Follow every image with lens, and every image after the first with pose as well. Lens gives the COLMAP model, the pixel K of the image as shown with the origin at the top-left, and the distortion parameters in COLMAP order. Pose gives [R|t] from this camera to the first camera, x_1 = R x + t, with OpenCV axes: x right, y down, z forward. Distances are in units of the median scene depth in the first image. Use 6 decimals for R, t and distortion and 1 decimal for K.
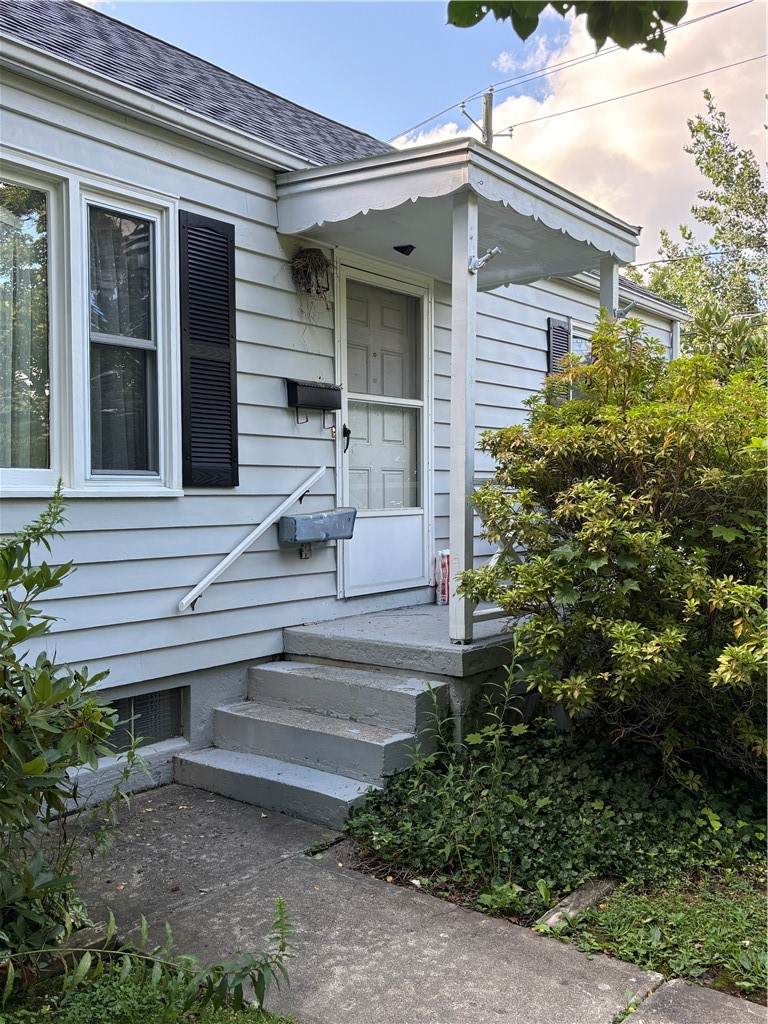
lens RADIAL K [[970.6, 0, 384.0], [0, 970.6, 512.0], [0, 0, 1]] dist [0.074918, -0.157012]
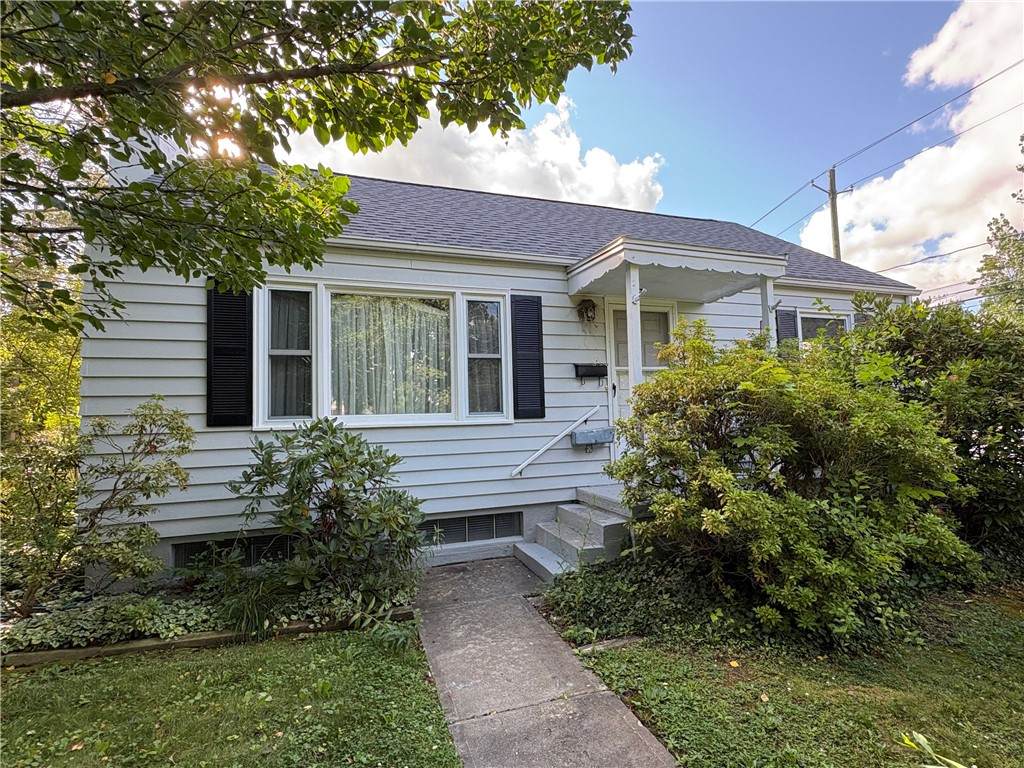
lens RADIAL K [[503.8, 0, 512.0], [0, 503.8, 384.0], [0, 0, 1]] dist [-0.000634, 0.000002]
pose [[0.835248, -0.059686, -0.546625, 0.391760], [0.015670, 0.996271, -0.084838, -0.006948], [0.549650, 0.062296, 0.833069, 0.051507]]
